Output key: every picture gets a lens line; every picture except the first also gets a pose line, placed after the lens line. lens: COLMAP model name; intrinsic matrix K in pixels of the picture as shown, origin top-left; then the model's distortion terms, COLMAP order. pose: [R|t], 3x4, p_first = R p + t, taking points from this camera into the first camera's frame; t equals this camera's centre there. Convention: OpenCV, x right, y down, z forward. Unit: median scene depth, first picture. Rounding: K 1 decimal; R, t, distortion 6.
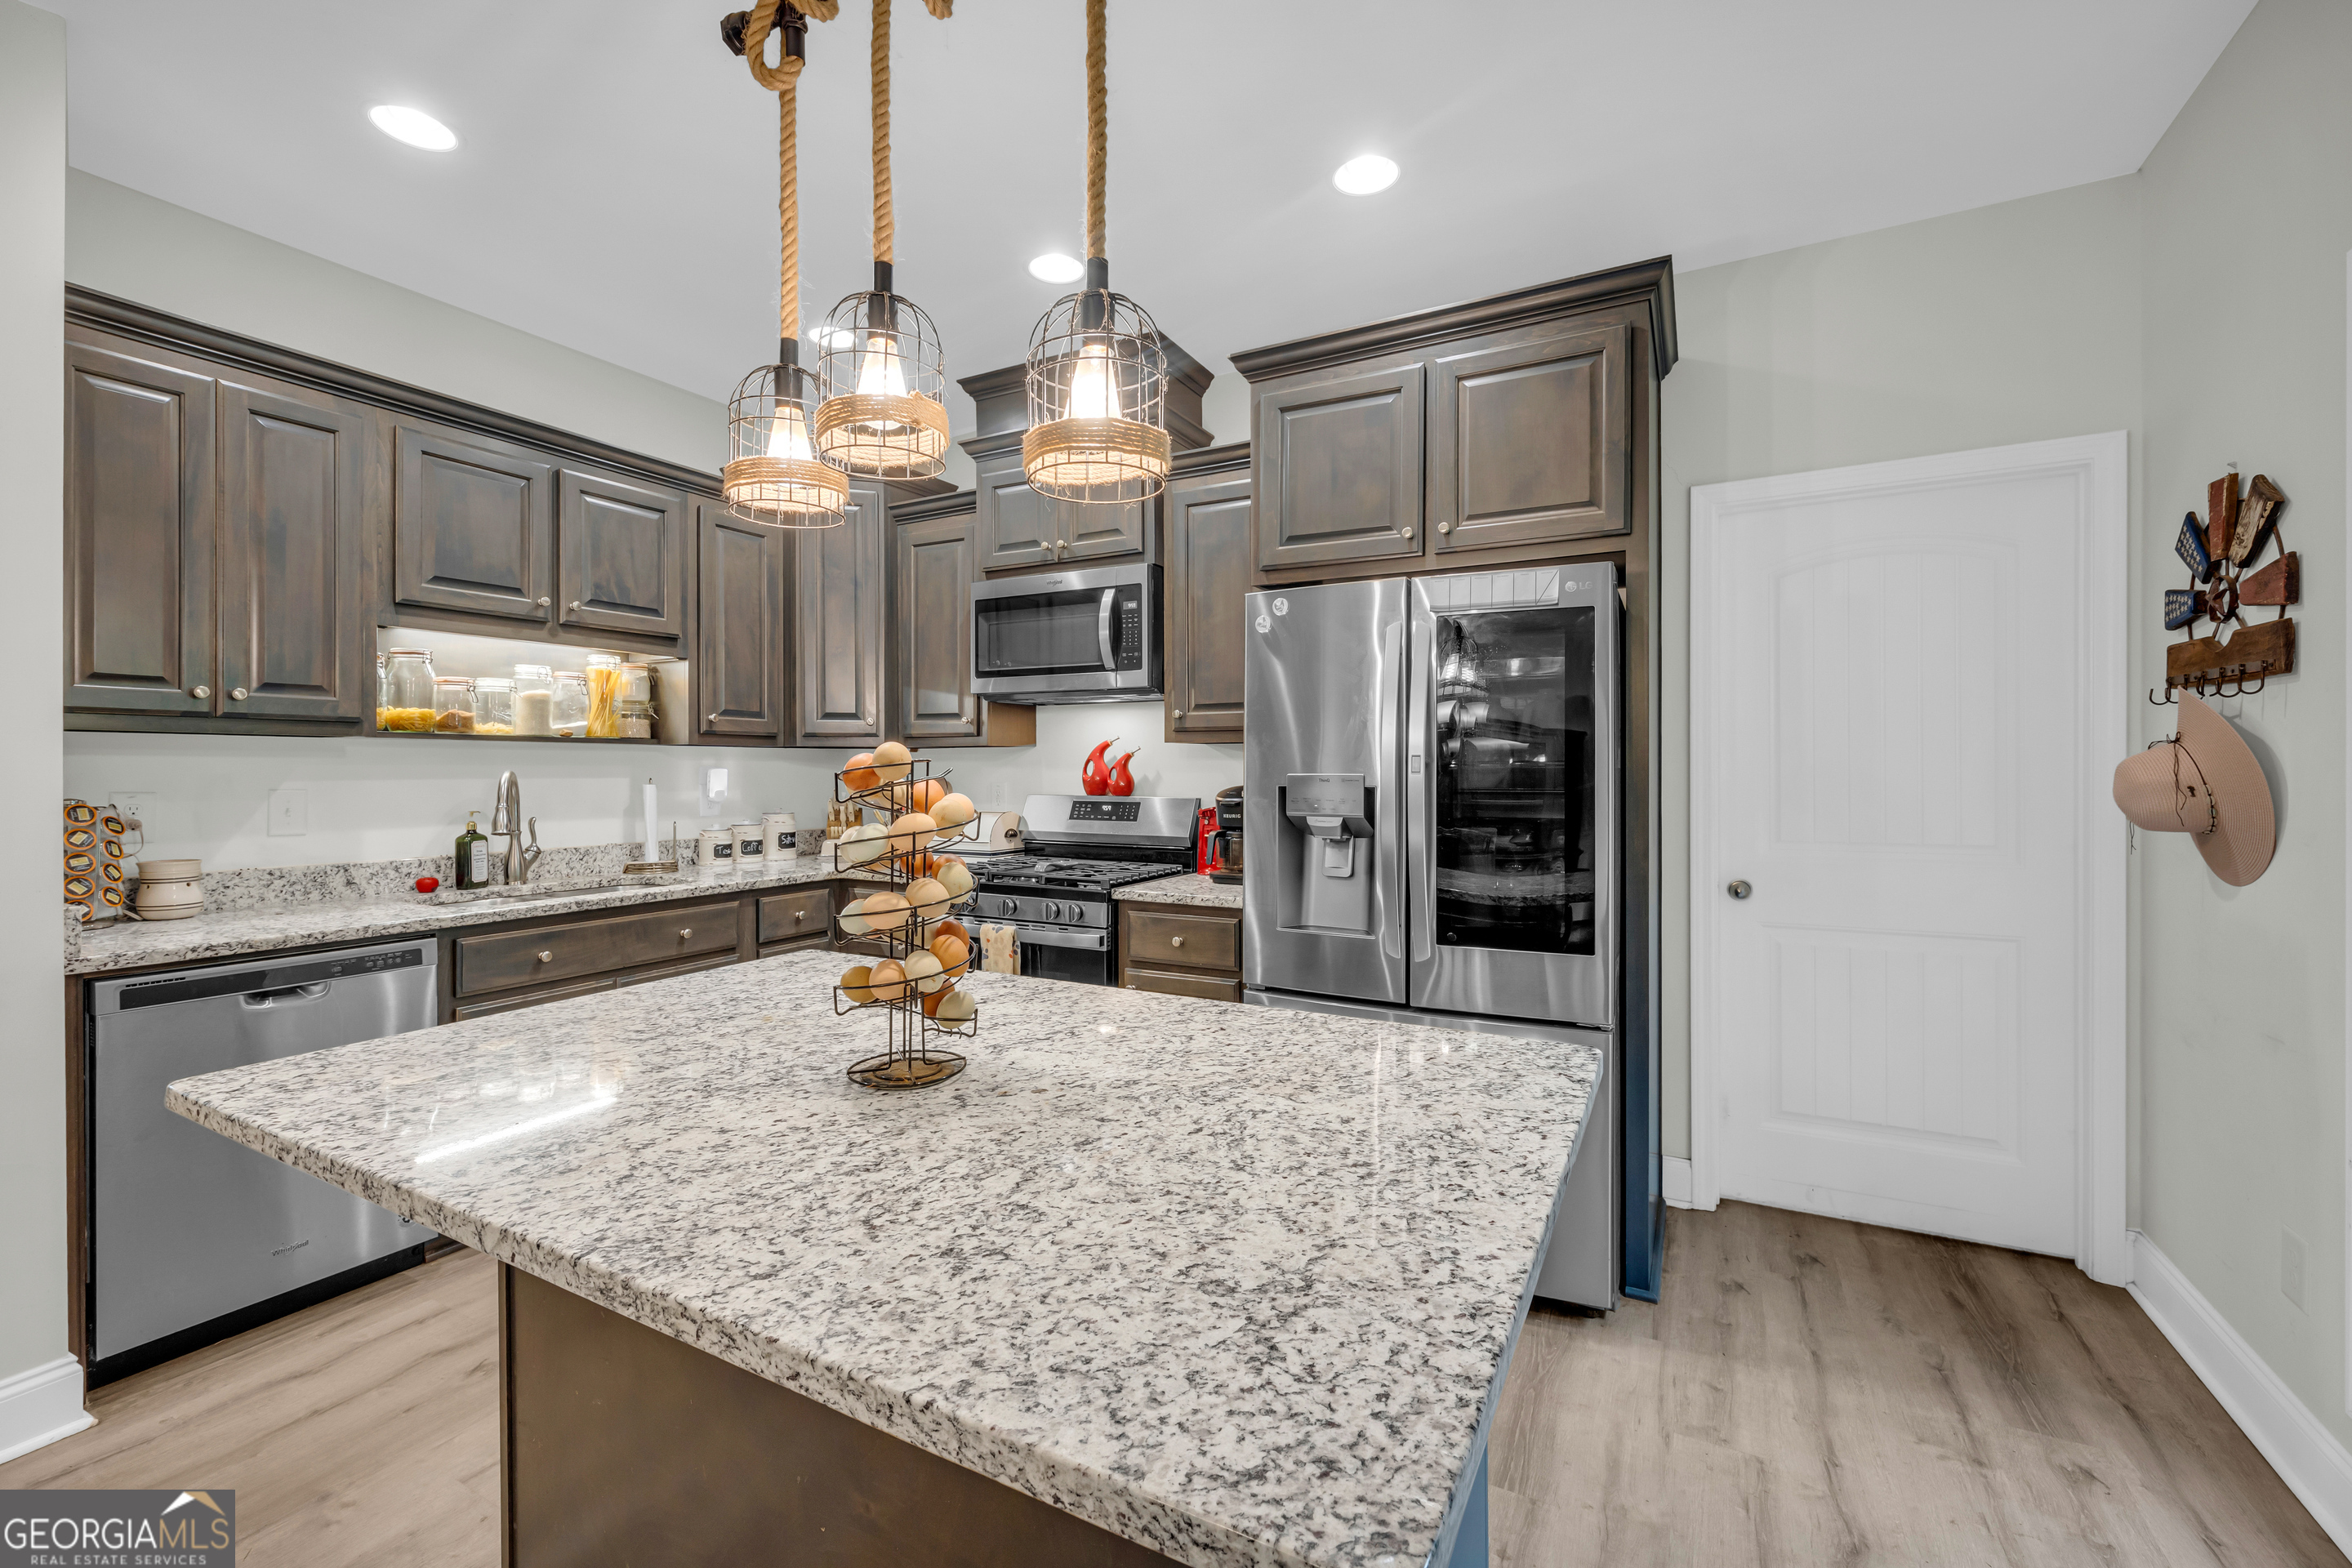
lens RADIAL K [[977.9, 0, 1168.9], [0, 977.9, 764.9], [0, 0, 1]] dist [-0.005174, 0.000551]
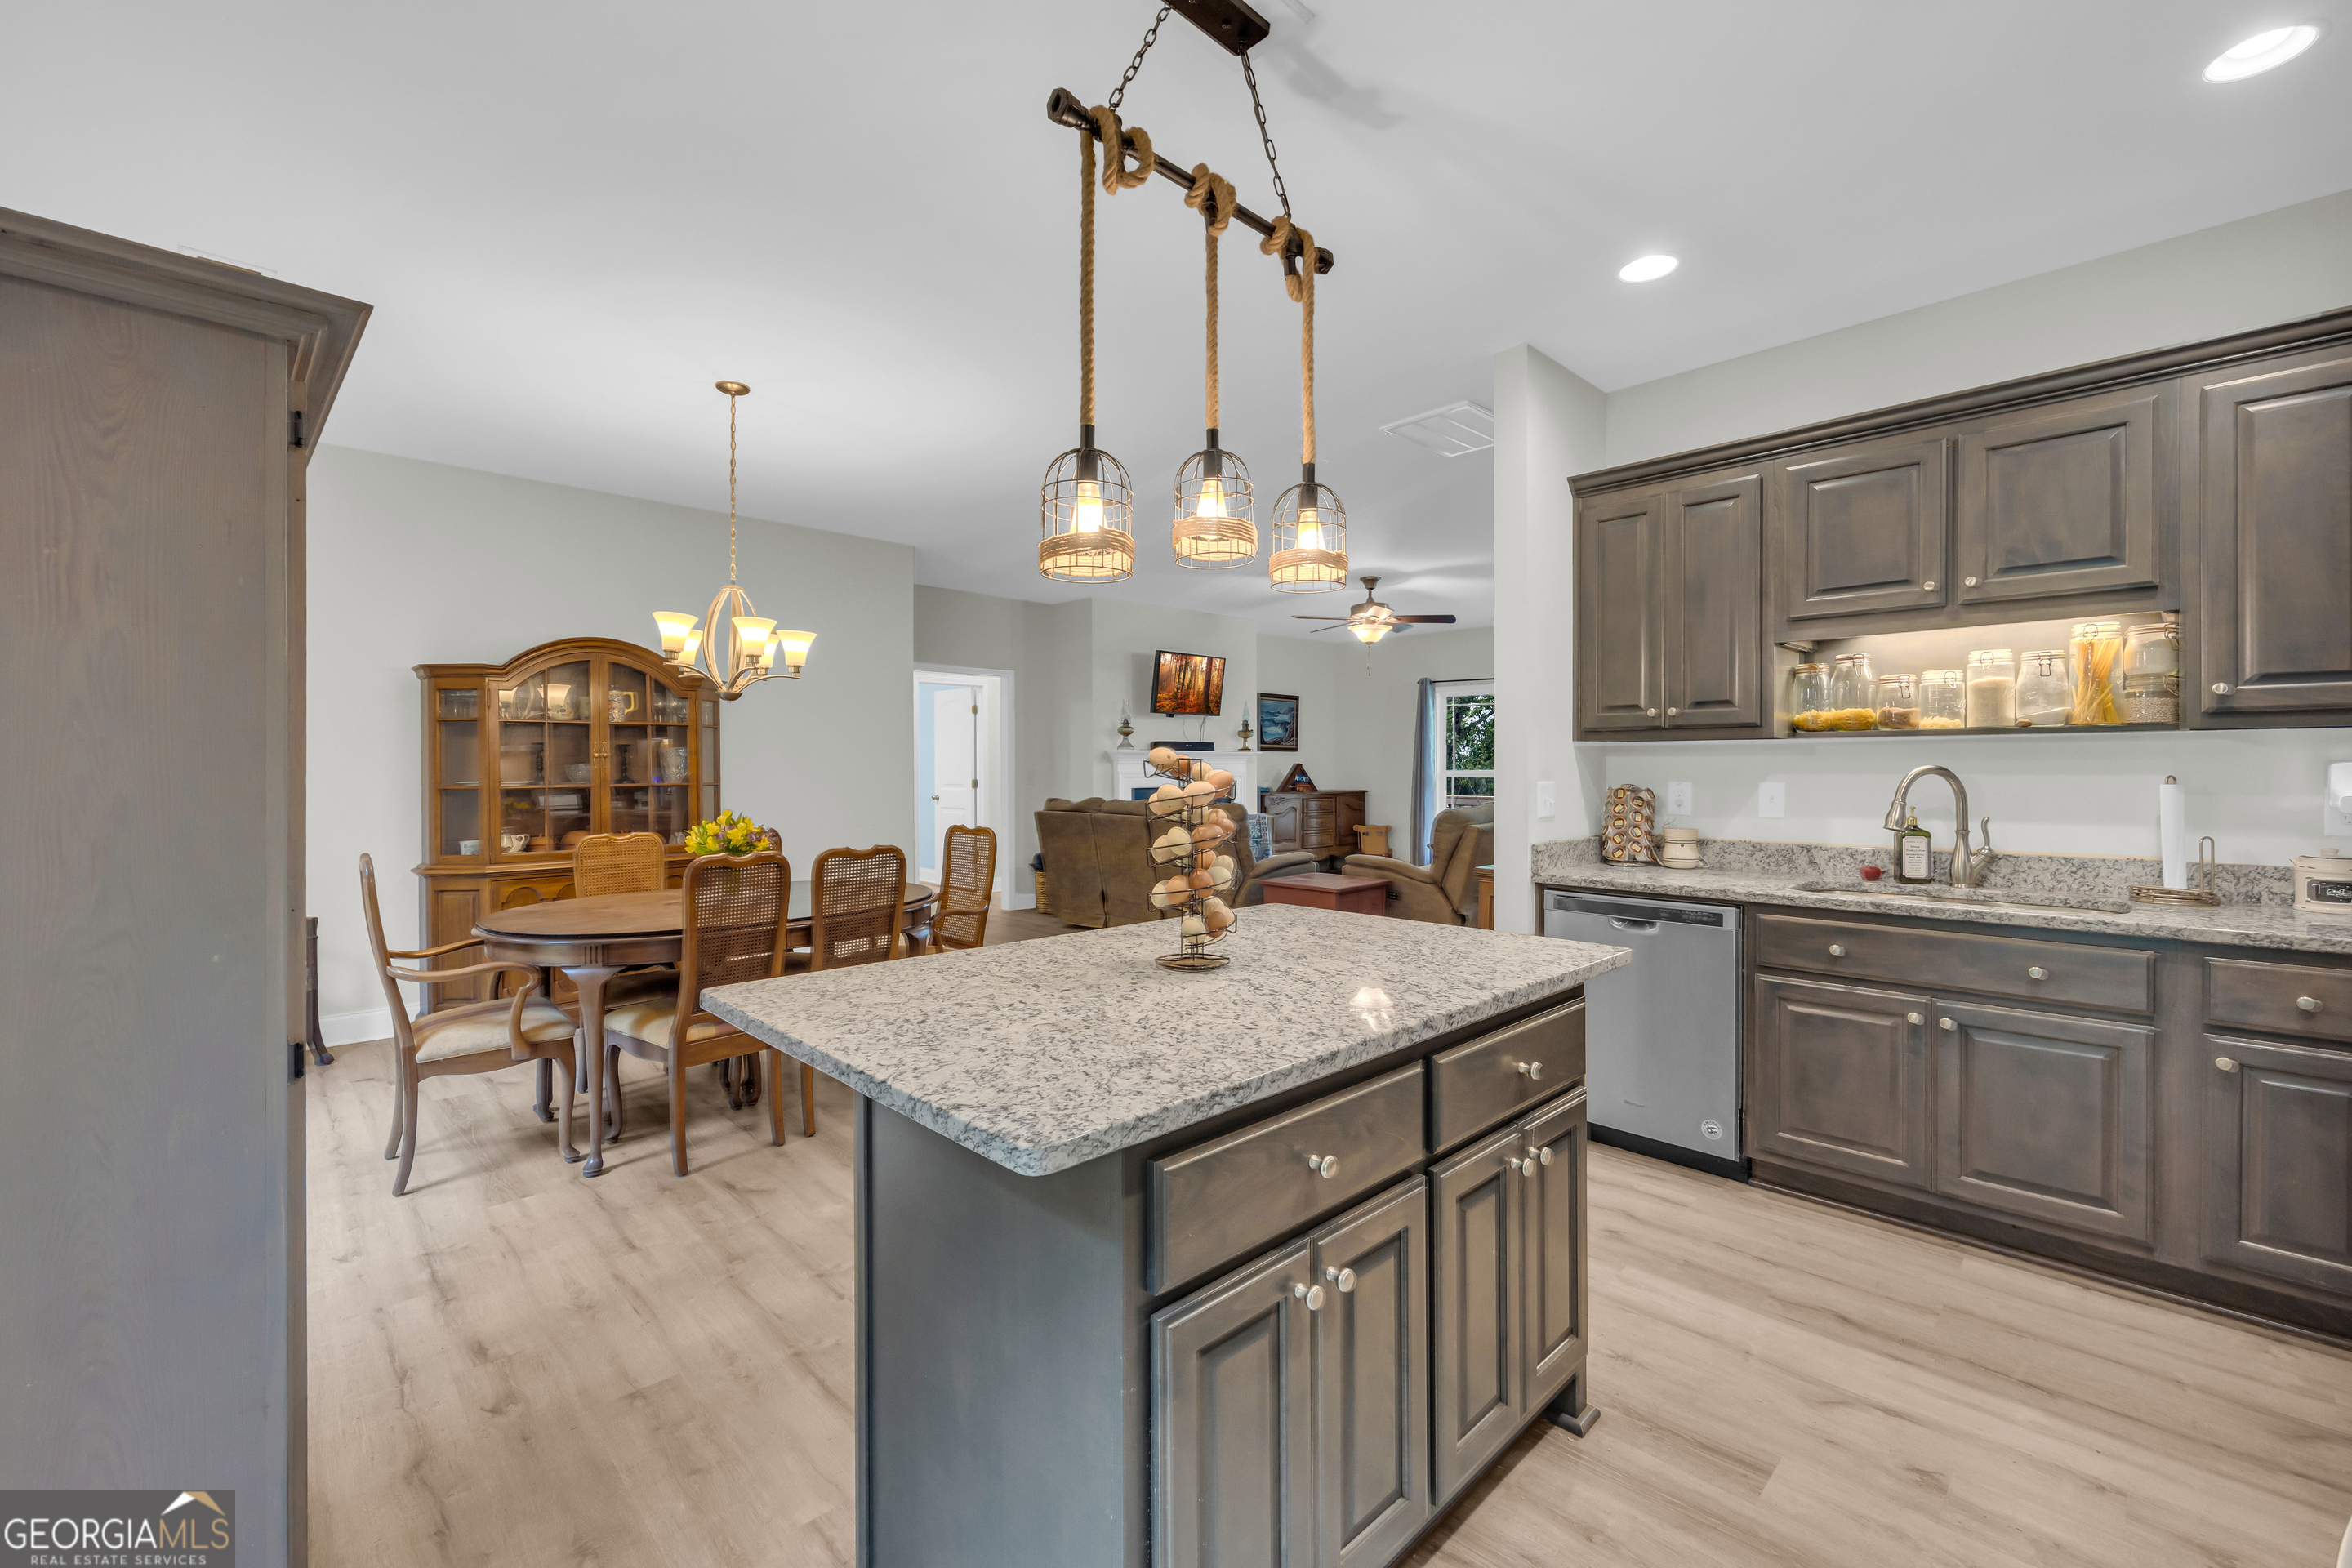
lens RADIAL K [[977.9, 0, 1157.3], [0, 977.9, 800.1], [0, 0, 1]] dist [-0.005174, 0.000551]
pose [[-0.317500, 0.034744, -0.947622, 0.522198], [0.007481, 0.999389, 0.034136, 0.000733], [0.948229, 0.003749, -0.317566, 0.625679]]
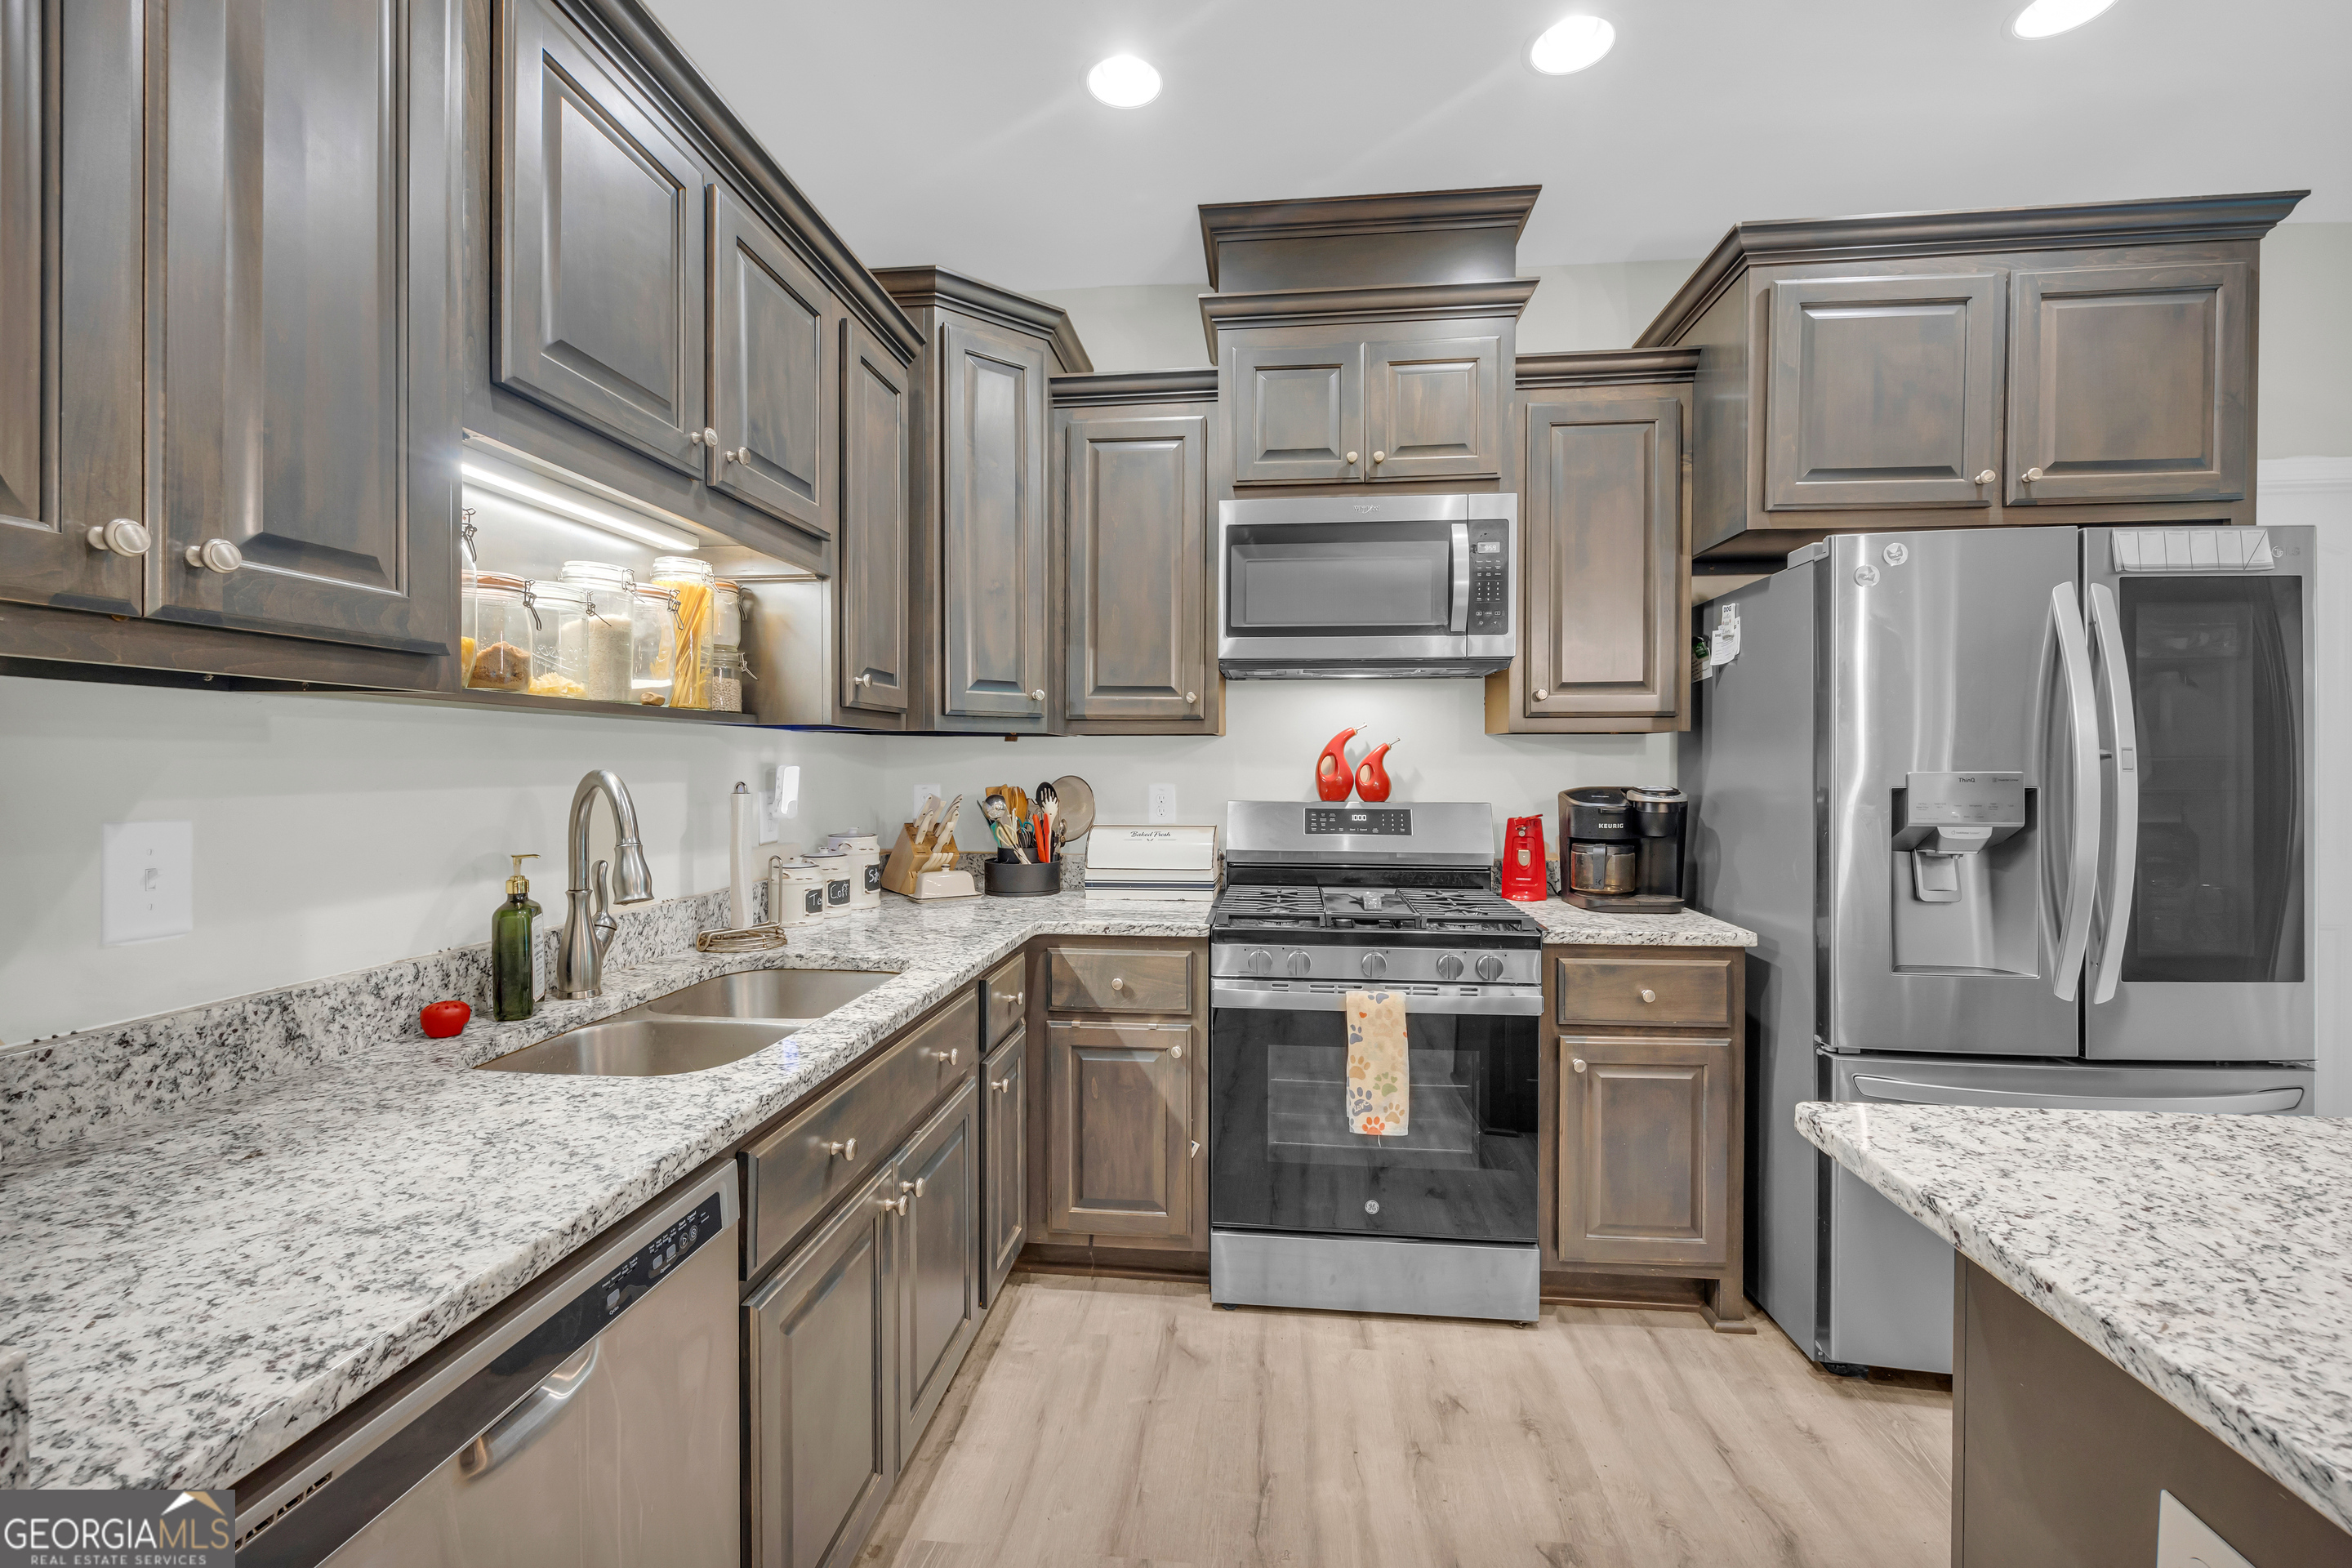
lens RADIAL K [[977.9, 0, 1149.9], [0, 977.9, 781.8], [0, 0, 1]] dist [-0.005174, 0.000551]
pose [[0.923214, -0.007690, 0.384210, -0.658908], [0.000061, 0.999803, 0.019864, 0.001646], [-0.384287, -0.018315, 0.923032, 0.467974]]
